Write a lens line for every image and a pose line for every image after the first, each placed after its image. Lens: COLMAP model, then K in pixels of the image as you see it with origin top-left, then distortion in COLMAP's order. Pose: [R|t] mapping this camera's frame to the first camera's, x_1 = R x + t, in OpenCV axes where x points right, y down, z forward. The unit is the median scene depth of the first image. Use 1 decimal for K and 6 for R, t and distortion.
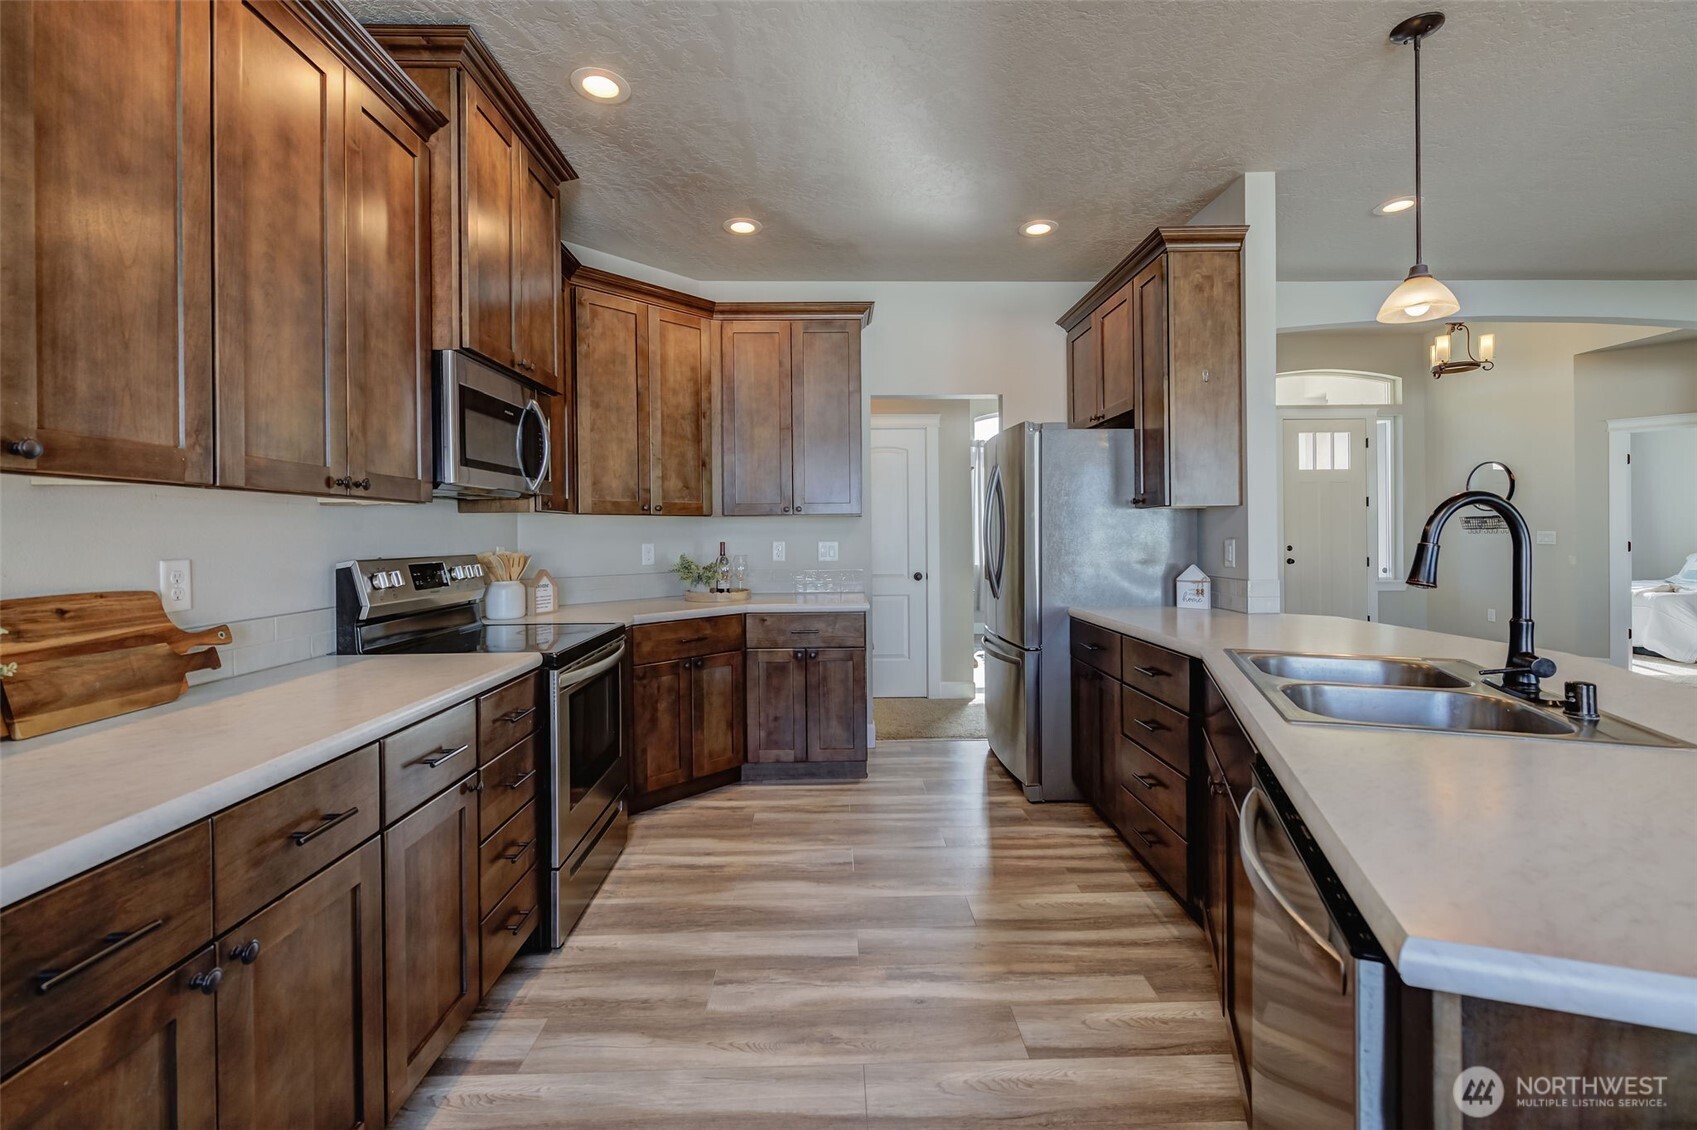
lens RADIAL K [[721.8, 0, 833.4], [0, 721.8, 538.0], [0, 0, 1]] dist [0.001562, -0.003225]
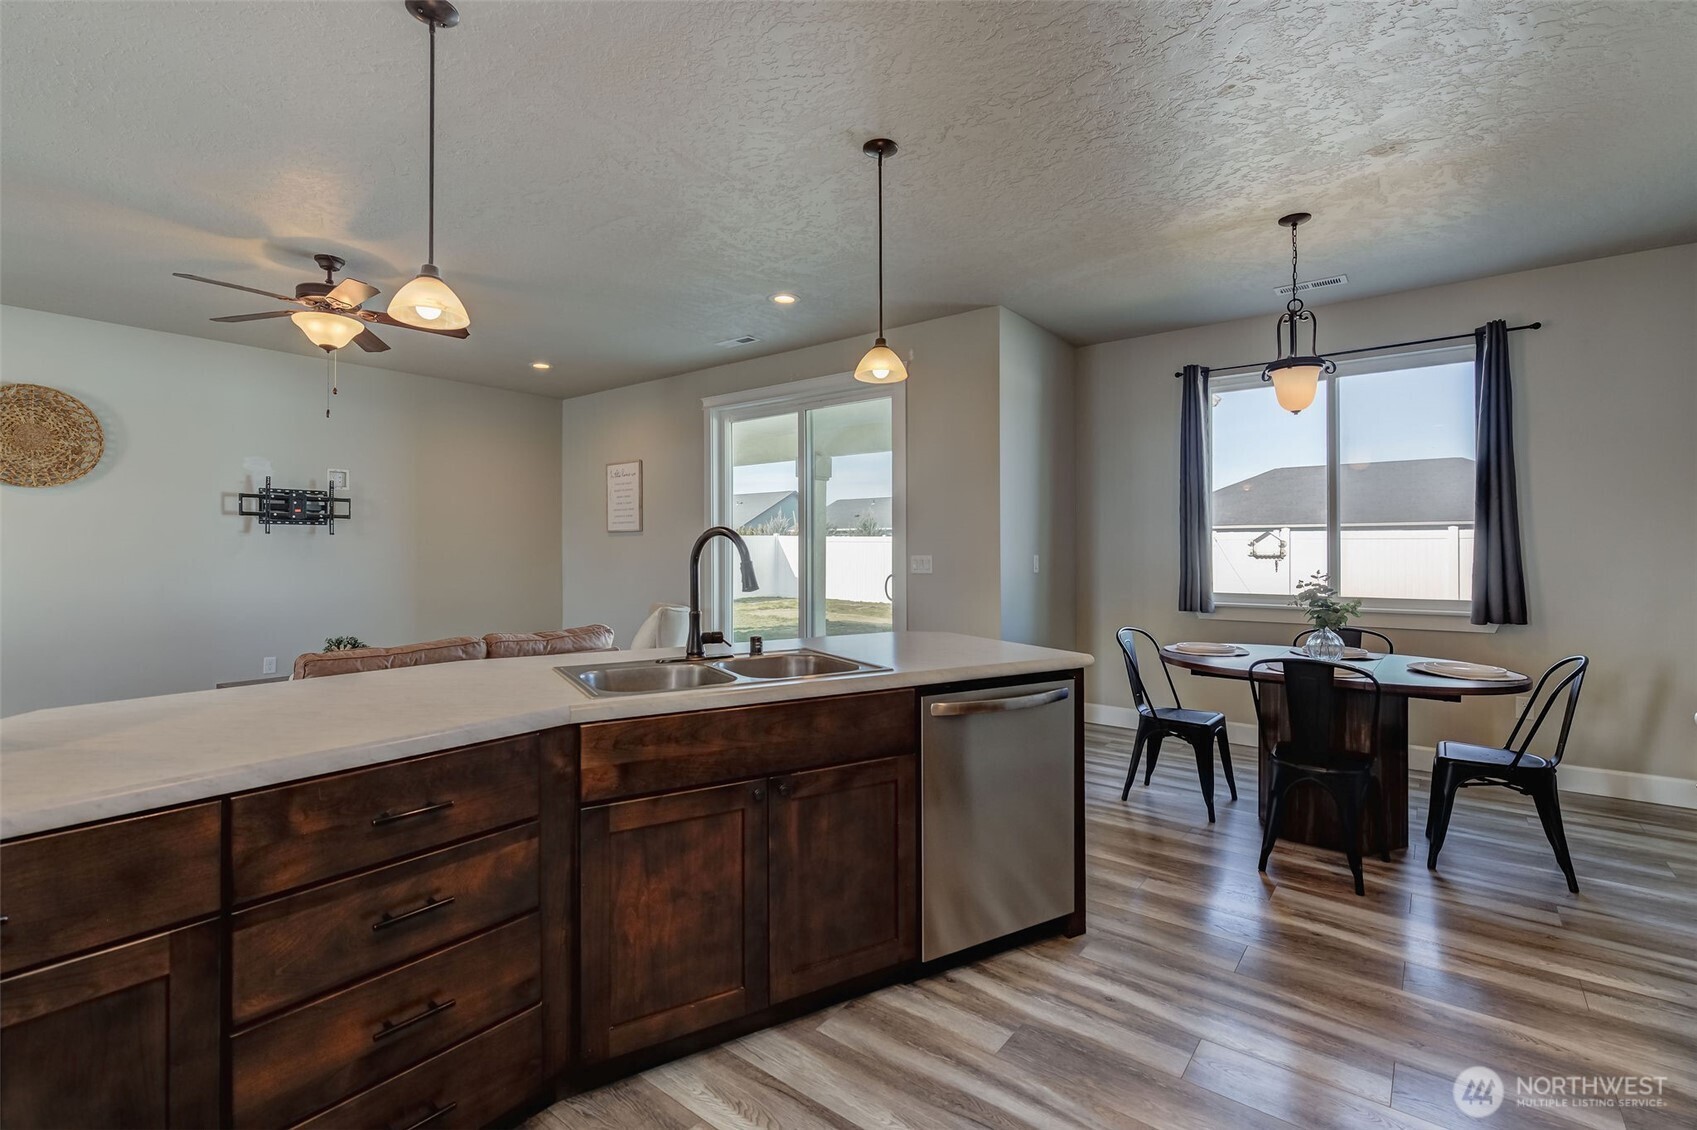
lens RADIAL K [[758.1, 0, 838.8], [0, 758.1, 558.6], [0, 0, 1]] dist [0.001892, -0.000752]
pose [[-0.783330, 0.004601, 0.621589, -0.134676], [0.011724, 0.999904, 0.007373, -0.002828], [-0.621496, 0.013063, -0.783309, 1.002975]]
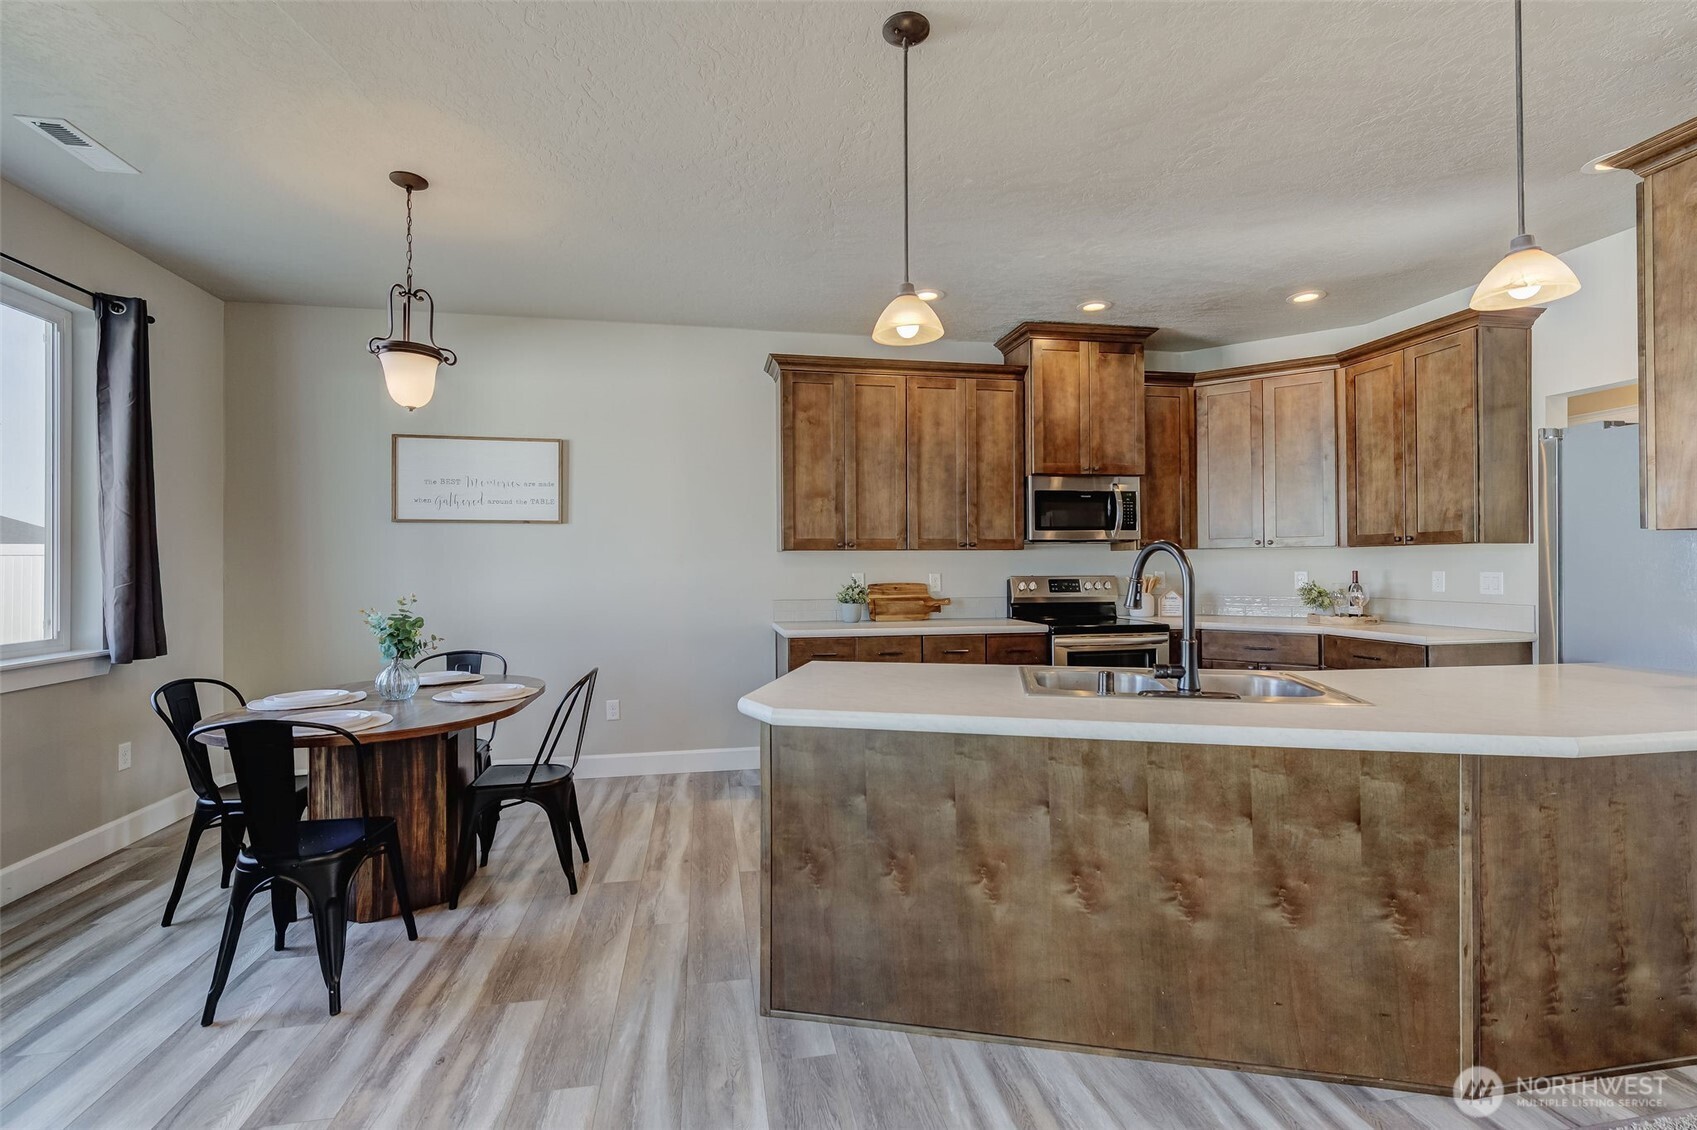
lens RADIAL K [[758.1, 0, 838.8], [0, 758.1, 558.6], [0, 0, 1]] dist [0.001892, -0.000752]
pose [[0.164181, -0.000651, -0.986430, 1.054024], [-0.000906, 0.999999, -0.000811, -0.013712], [0.986430, 0.001027, 0.164180, 0.071846]]
